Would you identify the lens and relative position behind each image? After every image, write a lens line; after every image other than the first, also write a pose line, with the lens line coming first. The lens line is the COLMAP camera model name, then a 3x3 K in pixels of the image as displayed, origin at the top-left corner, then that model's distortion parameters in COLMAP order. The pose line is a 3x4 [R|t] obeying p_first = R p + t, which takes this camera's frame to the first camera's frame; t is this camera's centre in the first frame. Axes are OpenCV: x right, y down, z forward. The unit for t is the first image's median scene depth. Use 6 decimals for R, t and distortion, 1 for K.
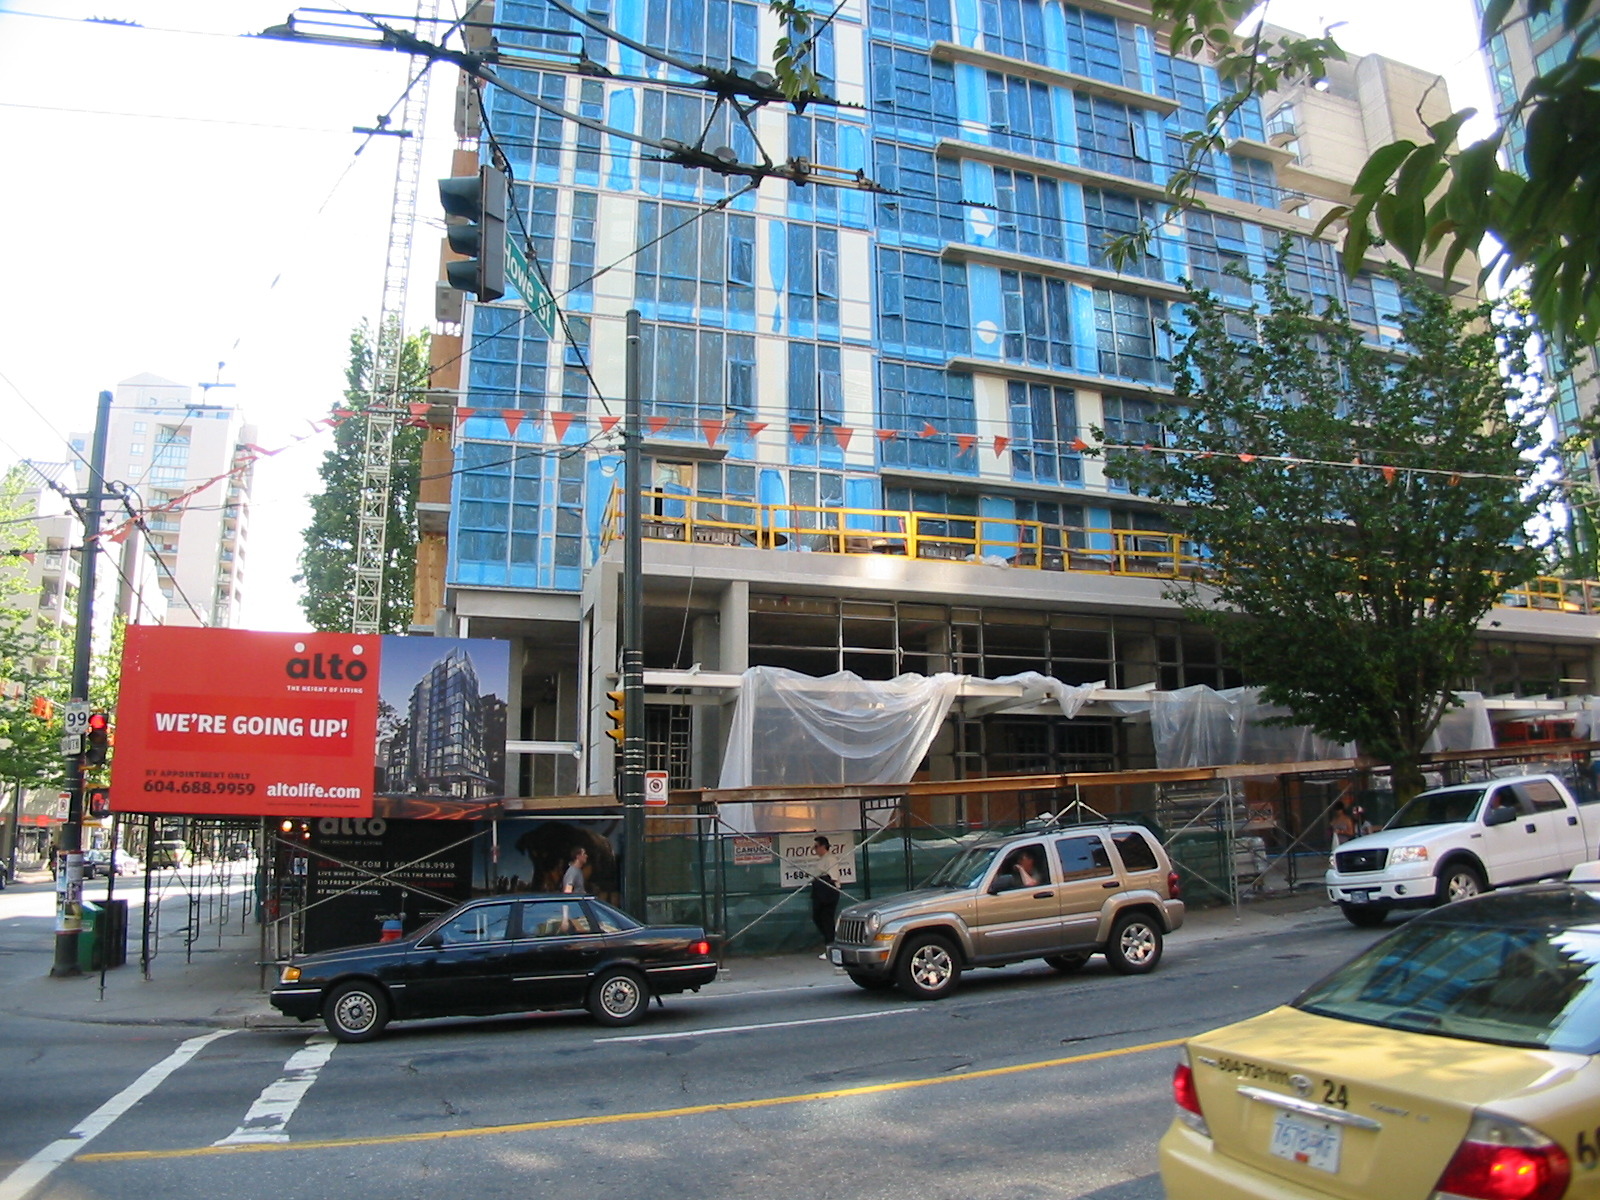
lens RADIAL K [[1124.7, 0, 801.9], [0, 1124.7, 619.7], [0, 0, 1]] dist [-0.197495, 0.091802]
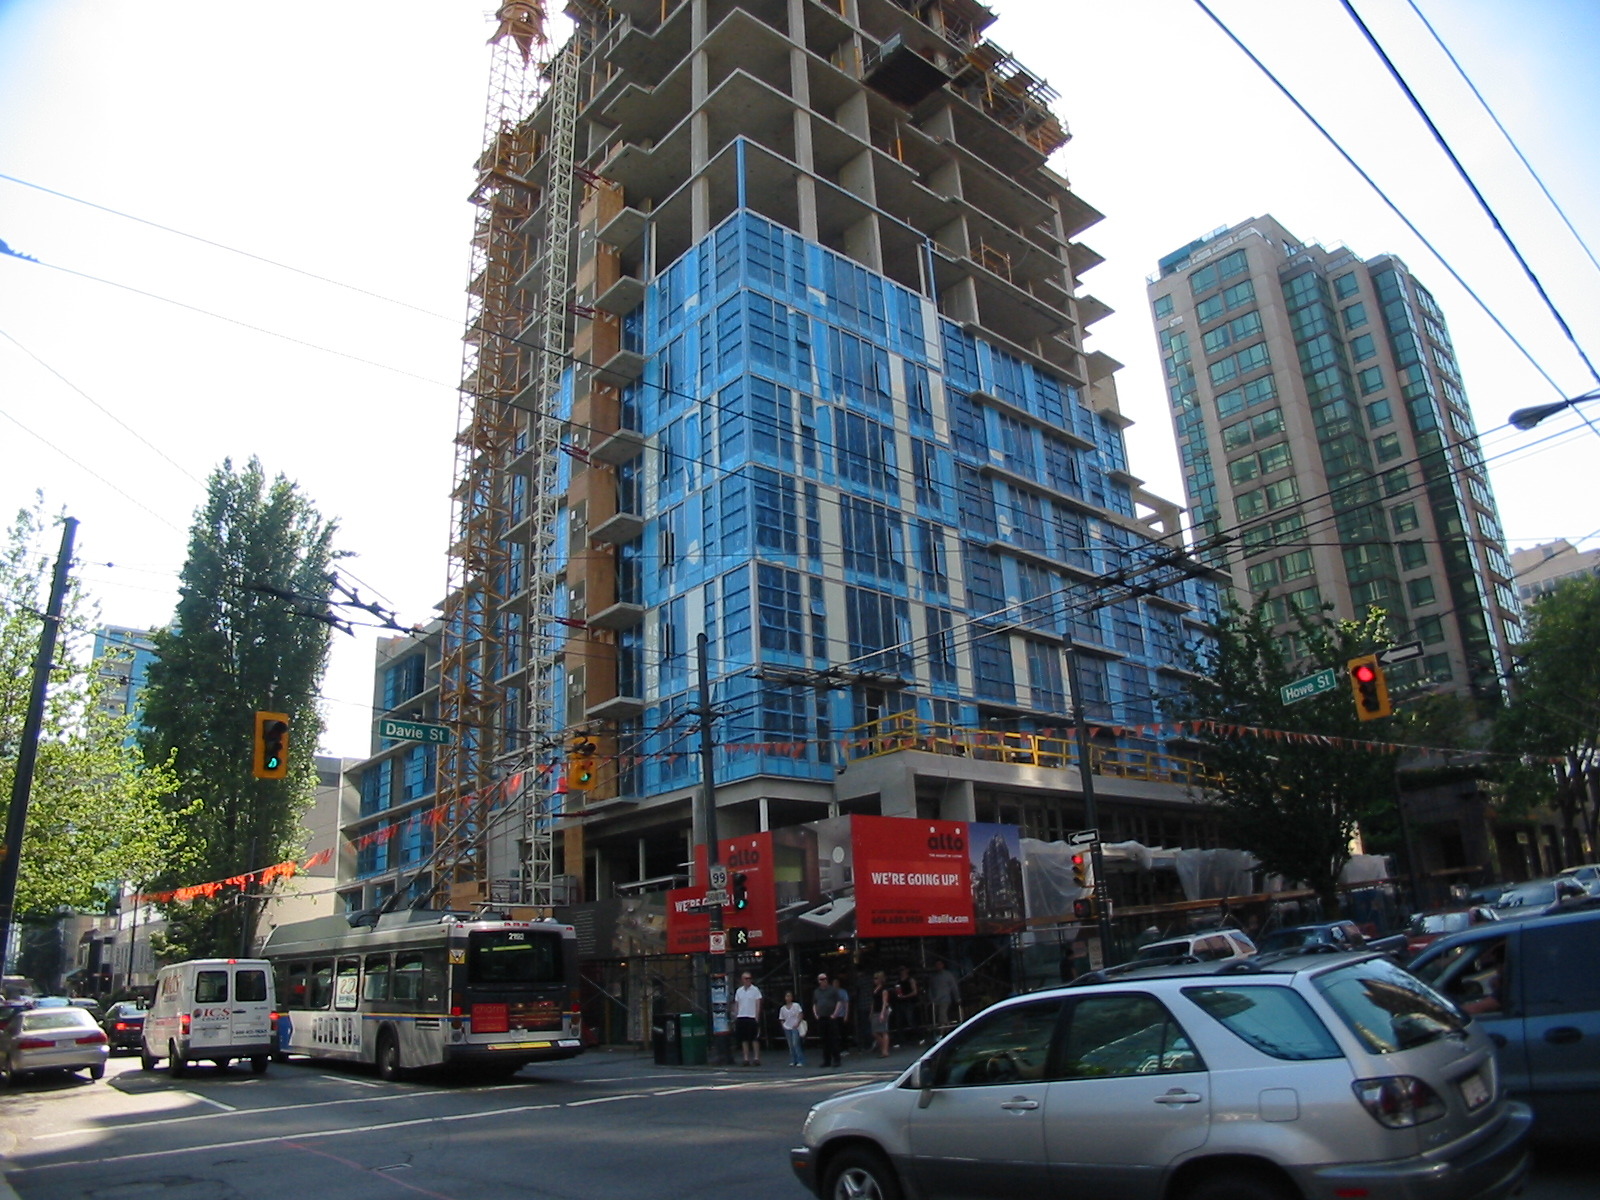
lens RADIAL K [[1124.7, 0, 801.9], [0, 1124.7, 619.7], [0, 0, 1]] dist [-0.197495, 0.091802]
pose [[0.920610, 0.088556, 0.380309, -0.711938], [-0.036399, 0.989166, -0.142220, -0.022368], [-0.388783, 0.117086, 0.913859, -0.259016]]
